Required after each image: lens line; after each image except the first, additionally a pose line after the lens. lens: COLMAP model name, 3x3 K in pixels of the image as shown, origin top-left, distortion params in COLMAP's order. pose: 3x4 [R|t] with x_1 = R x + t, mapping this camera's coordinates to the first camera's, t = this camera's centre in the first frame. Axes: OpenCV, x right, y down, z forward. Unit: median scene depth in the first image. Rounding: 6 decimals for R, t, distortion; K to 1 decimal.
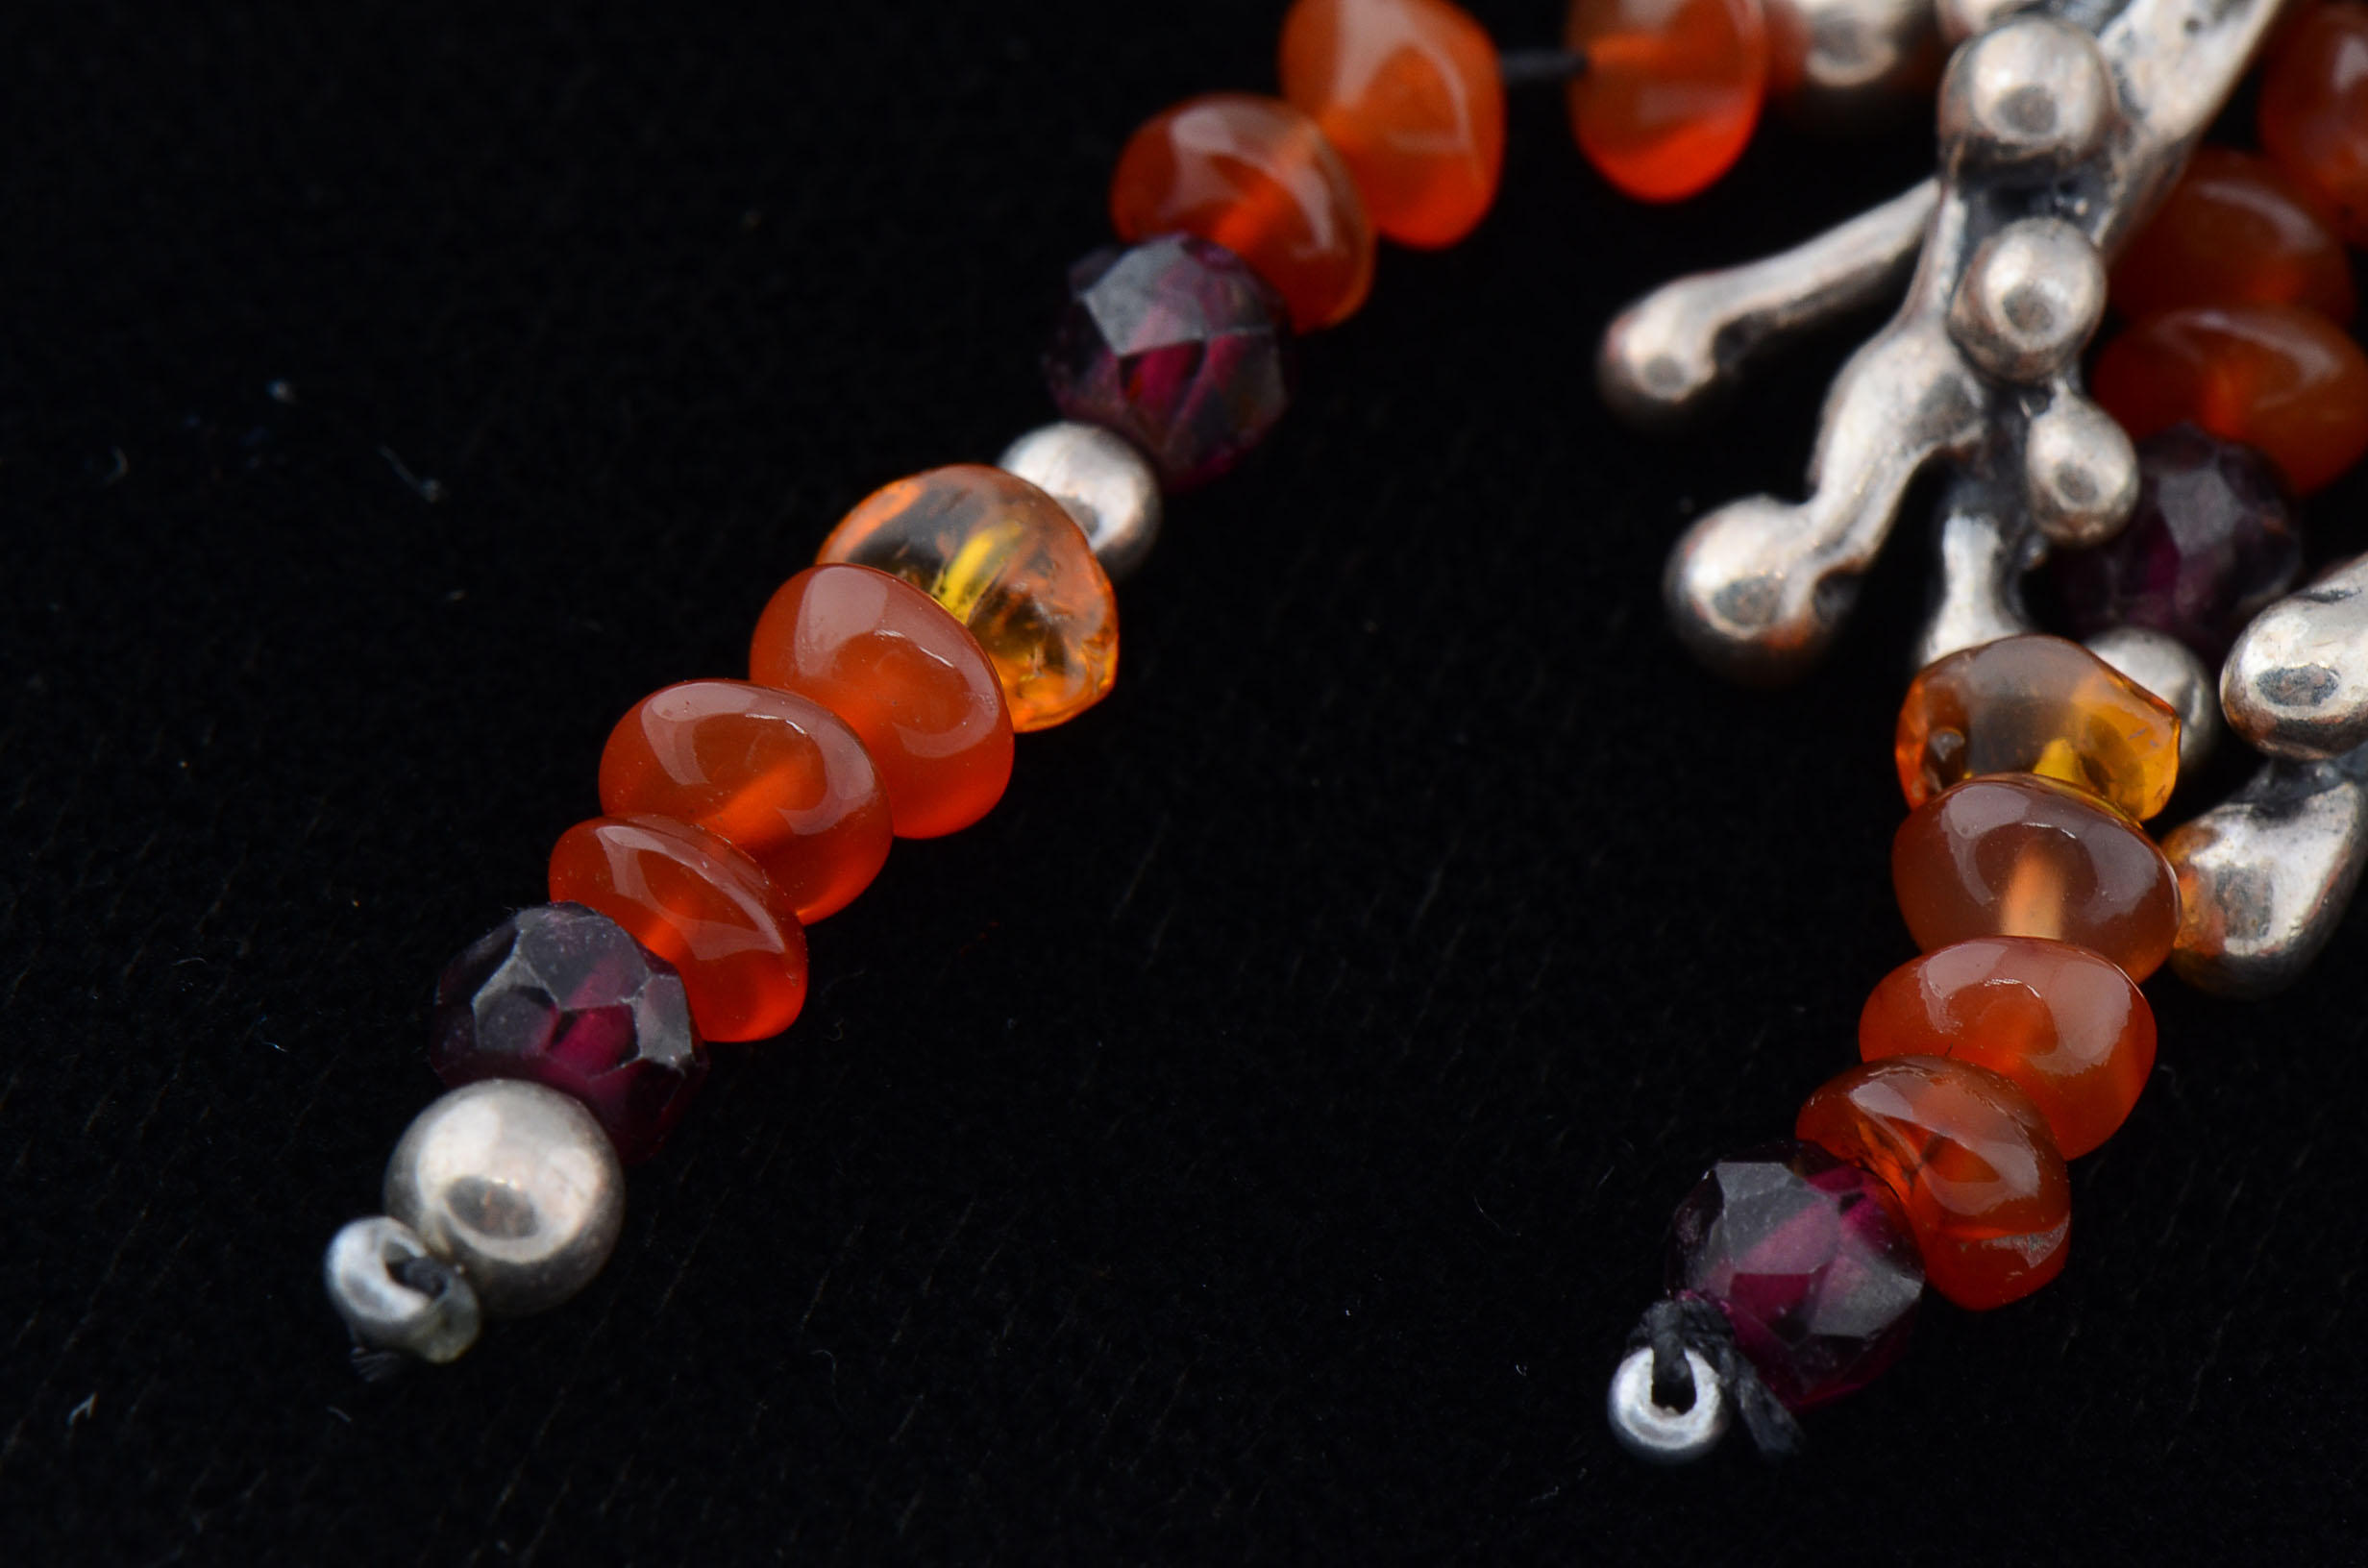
lens RADIAL K [[16327.7, 0, 1184.0], [0, 16327.7, 784.0], [0, 0, 1]] dist [0.183498, 5.596953]
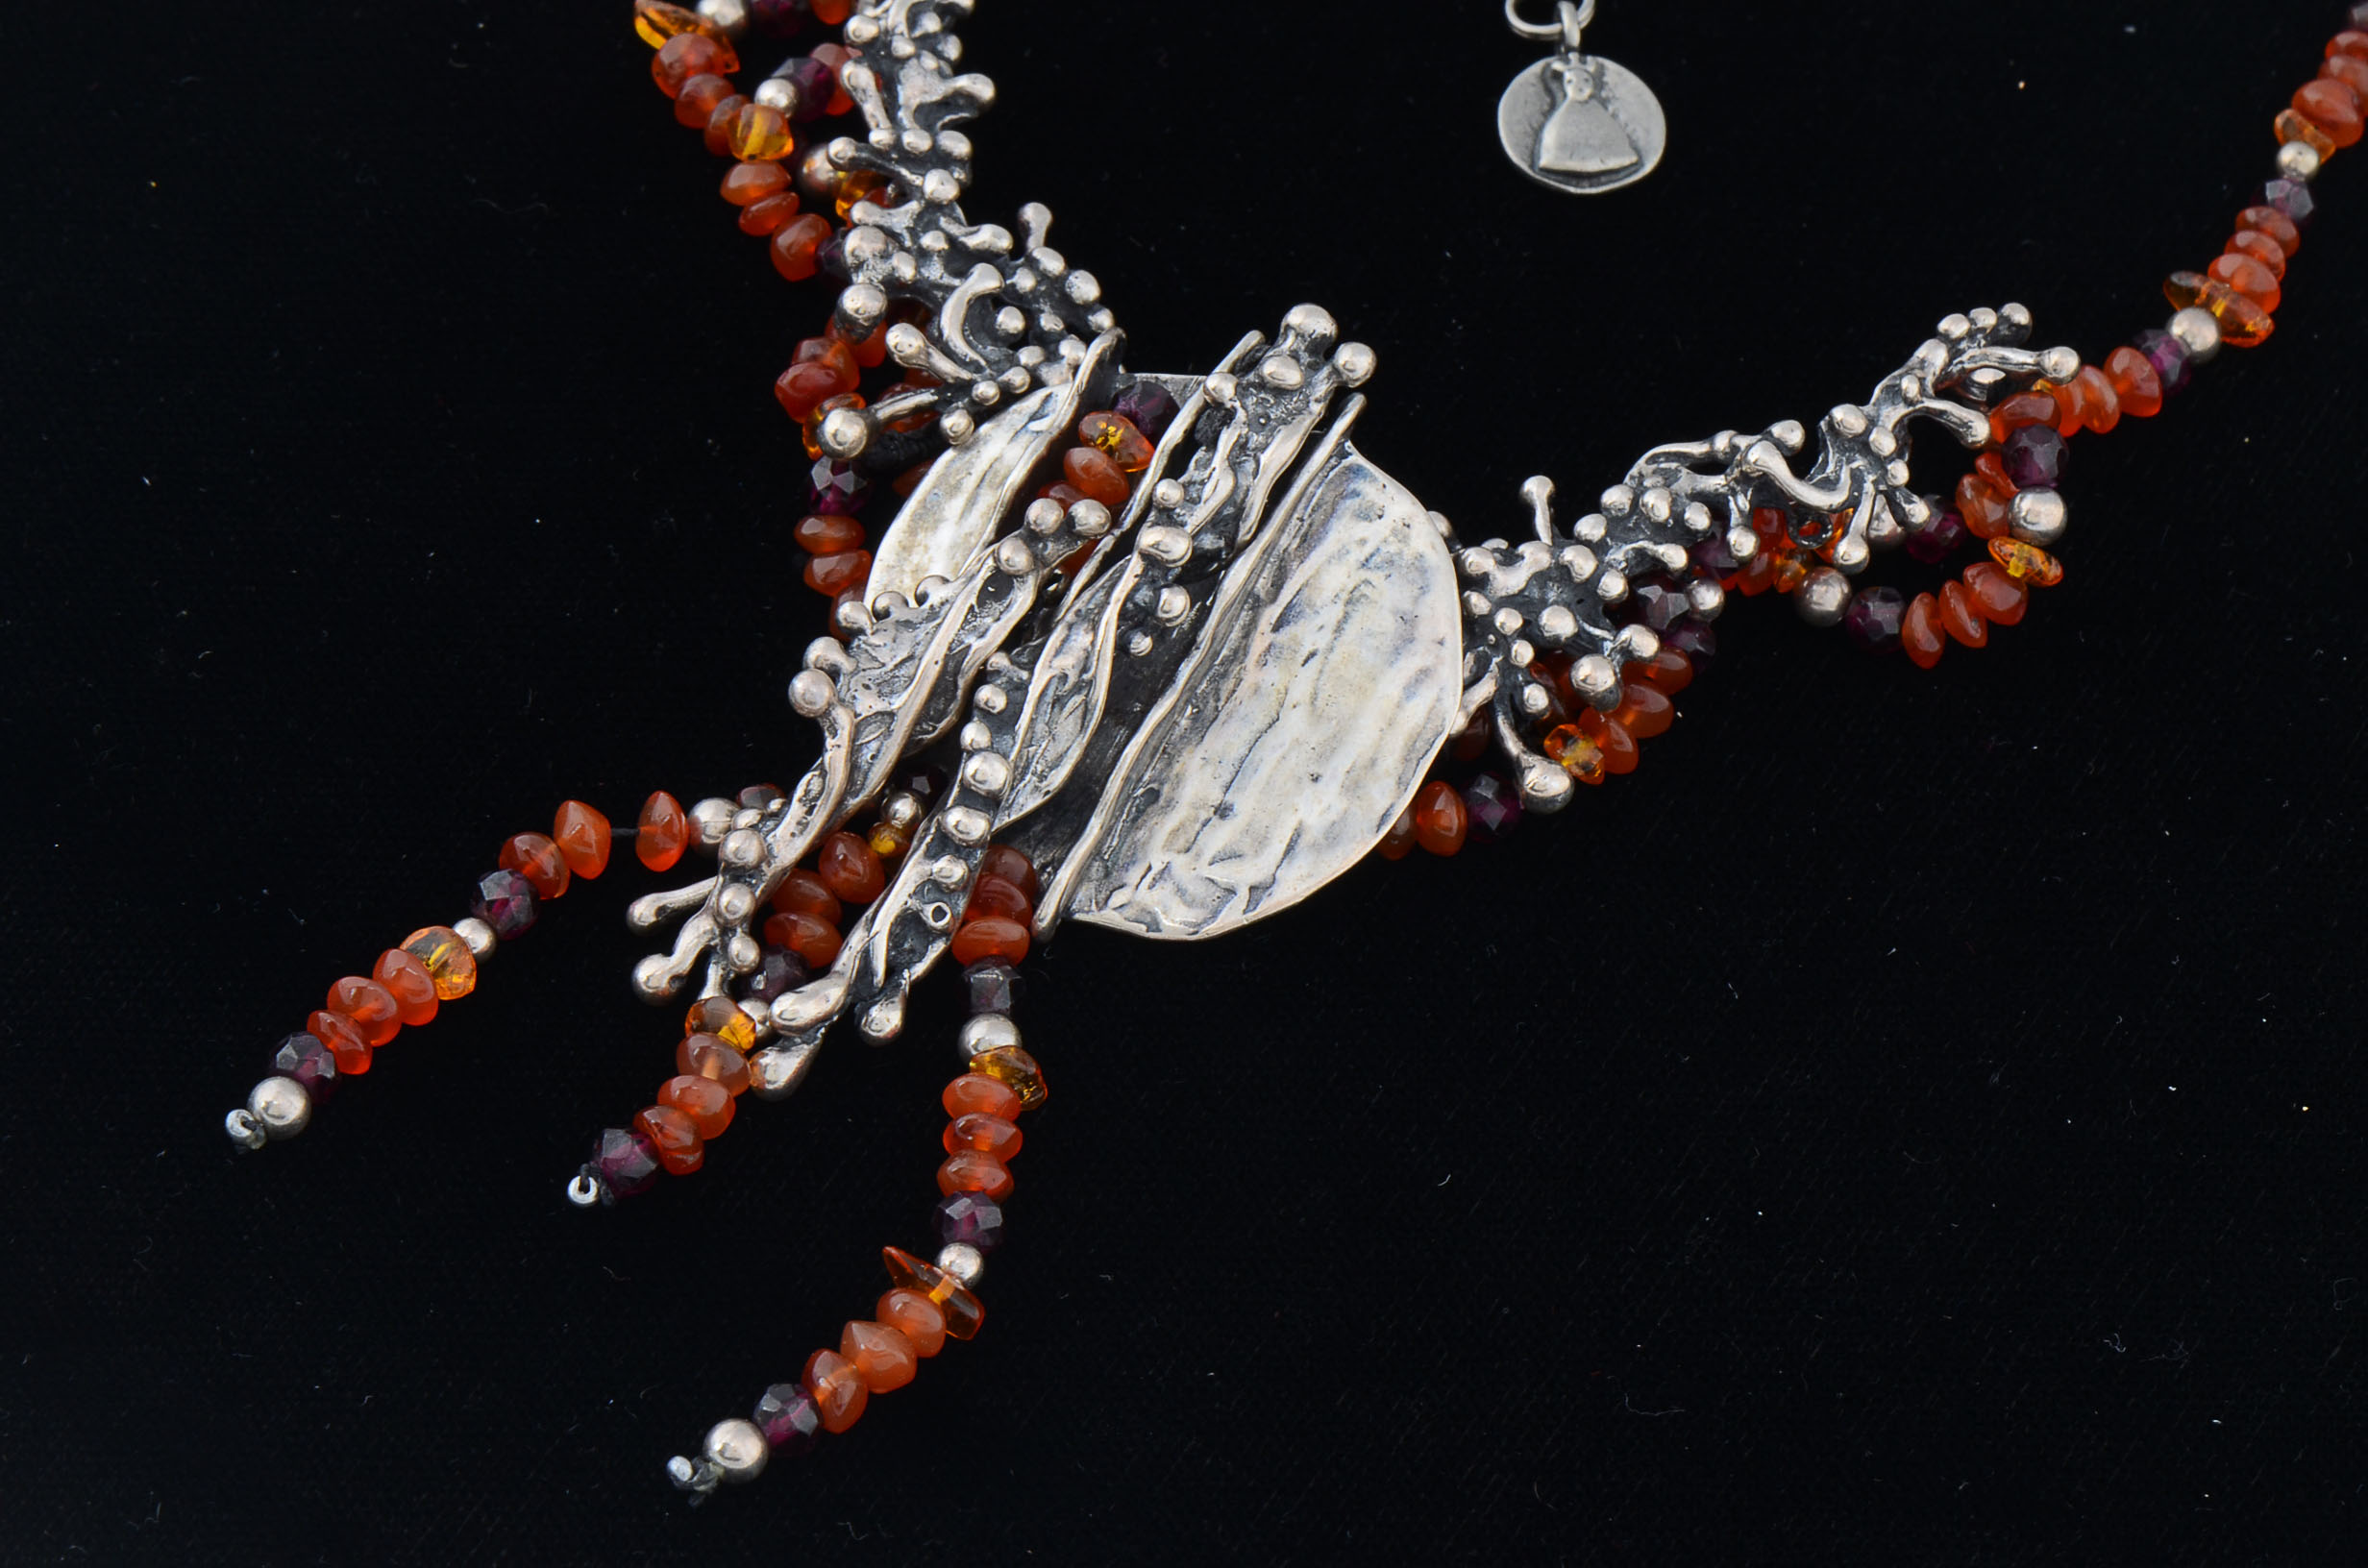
lens RADIAL K [[11443.9, 0, 1184.0], [0, 11443.9, 784.0], [0, 0, 1]] dist [-0.498685, 12.989384]
pose [[0.990443, 0.079428, -0.112753, 0.437849], [-0.085343, 0.995164, -0.048630, 0.058834], [0.108345, 0.057788, 0.992432, -1.522027]]
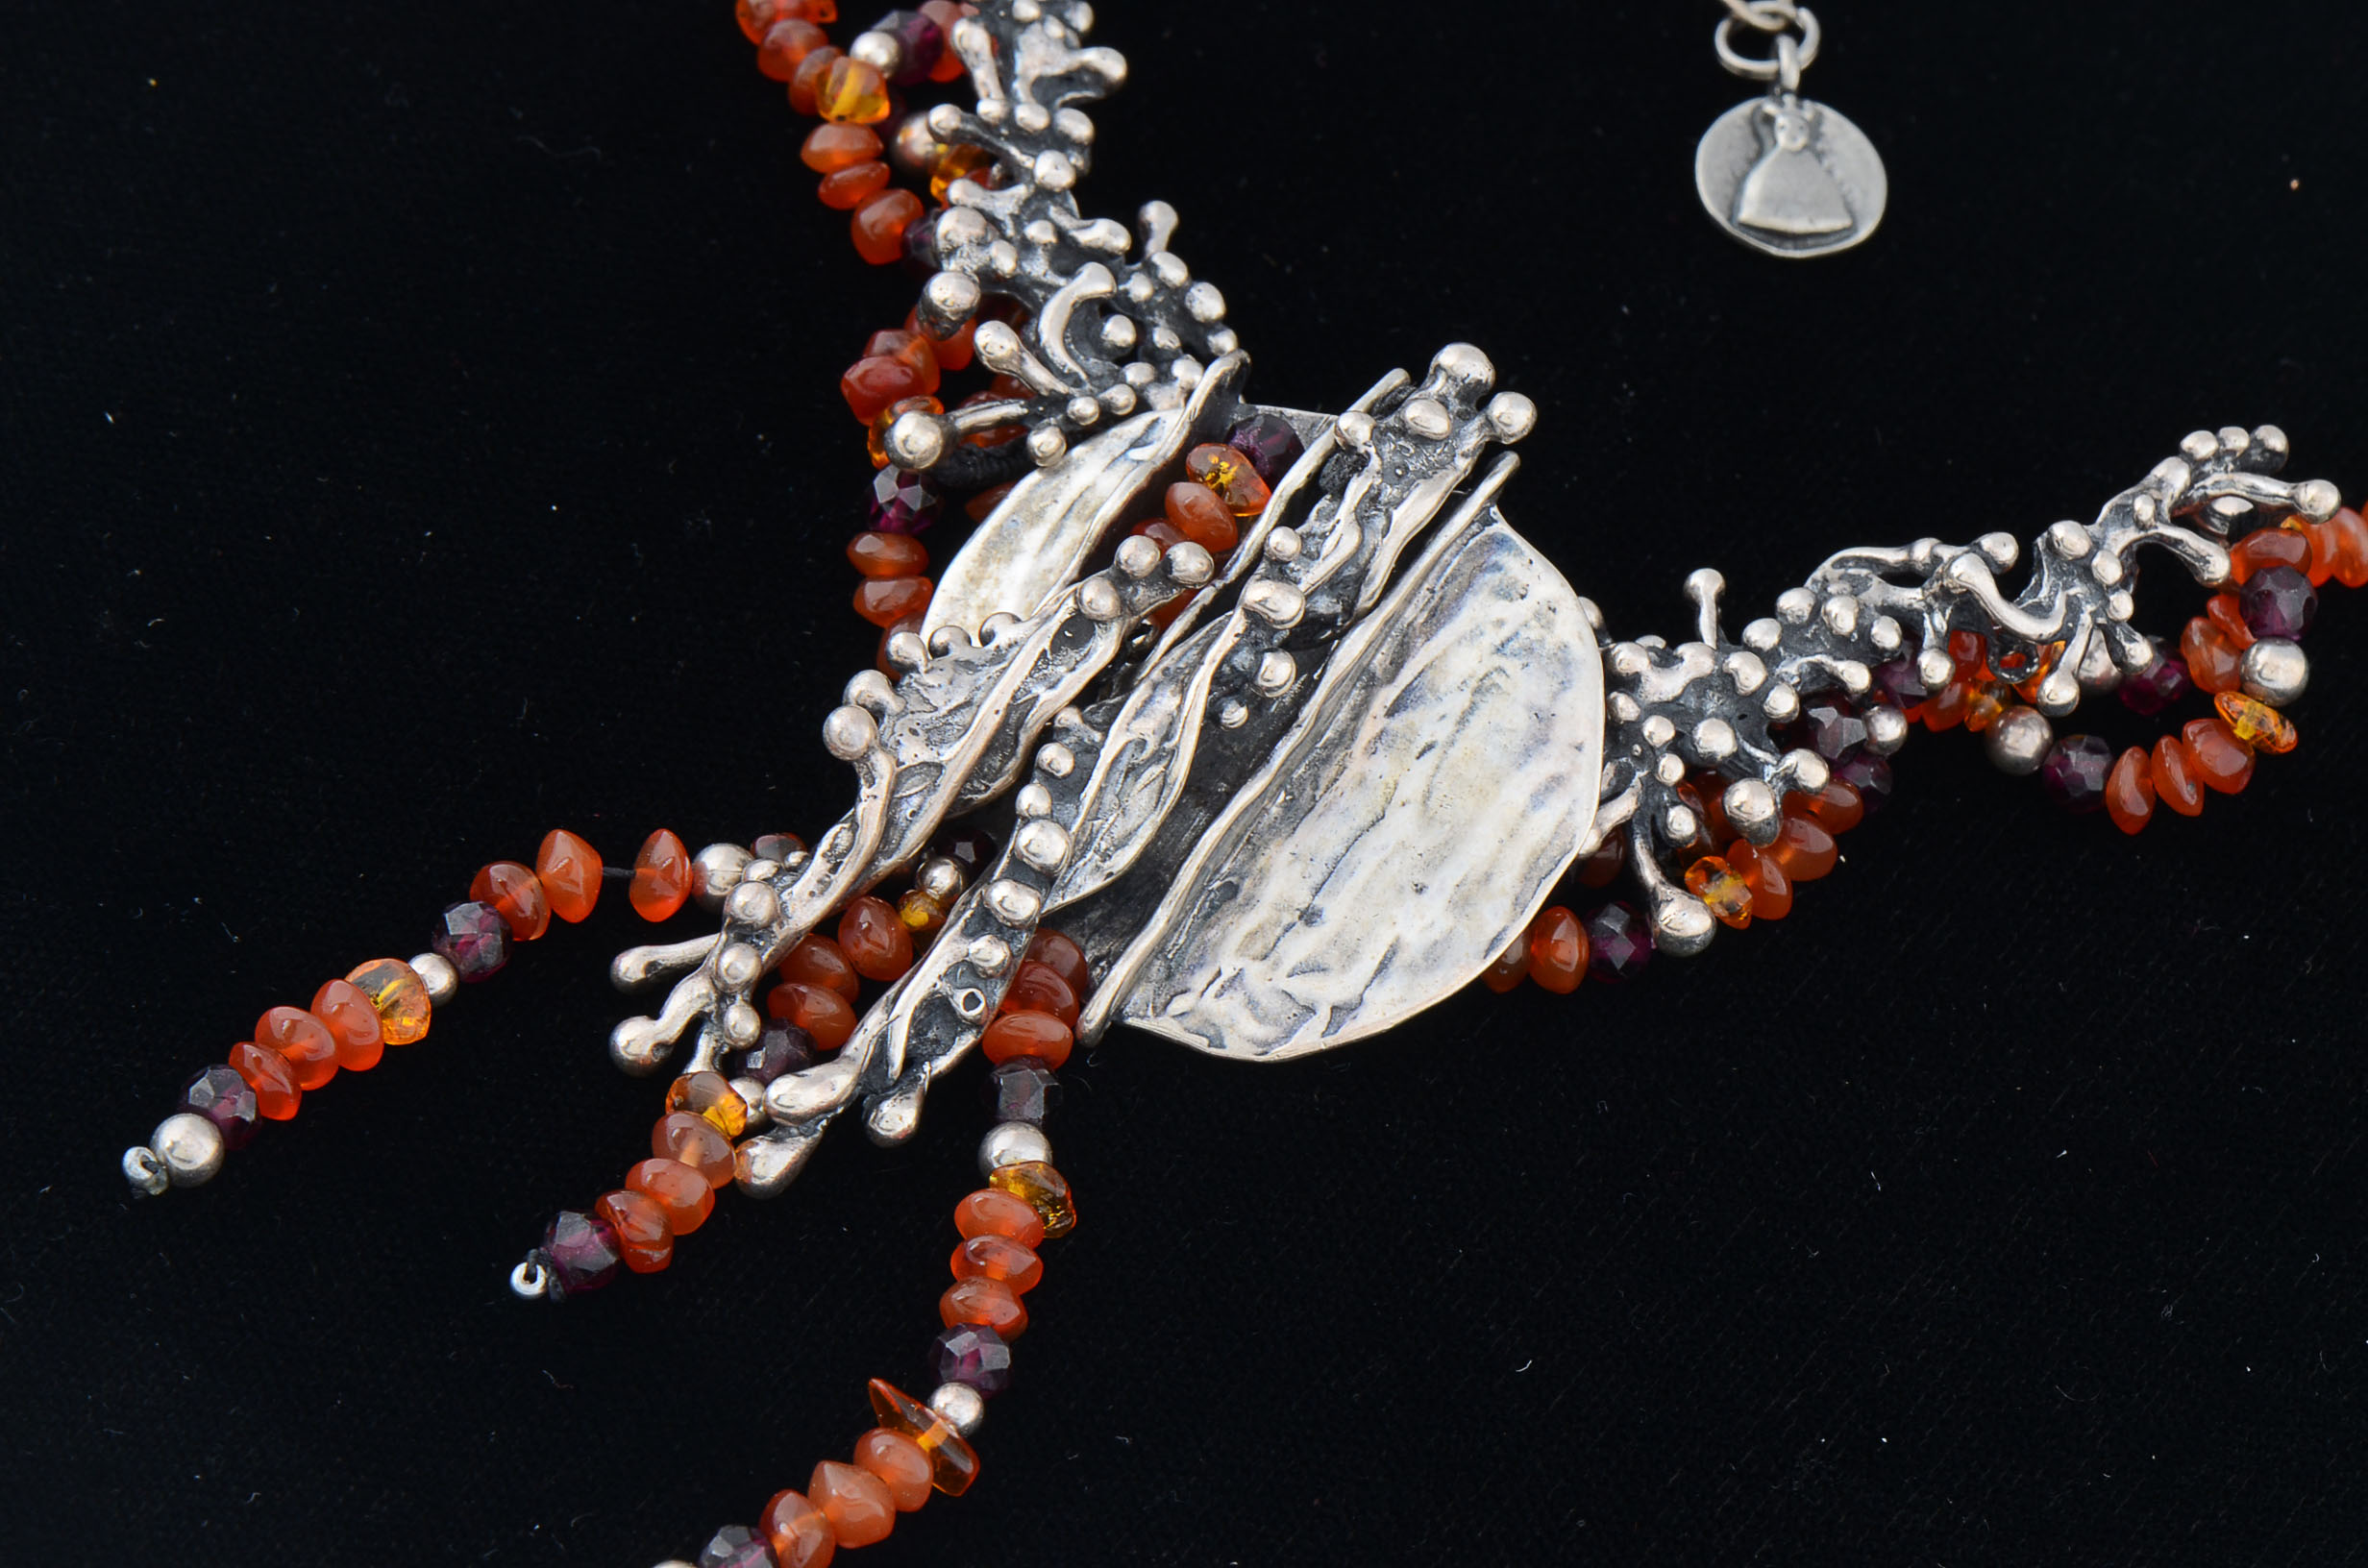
lens RADIAL K [[11443.9, 0, 1184.0], [0, 11443.9, 784.0], [0, 0, 1]] dist [-0.498685, 12.989384]
pose [[0.977785, 0.174526, -0.116090, 0.386329], [-0.182648, 0.981134, -0.063377, 0.059161], [0.102838, 0.083172, 0.991215, -1.173609]]
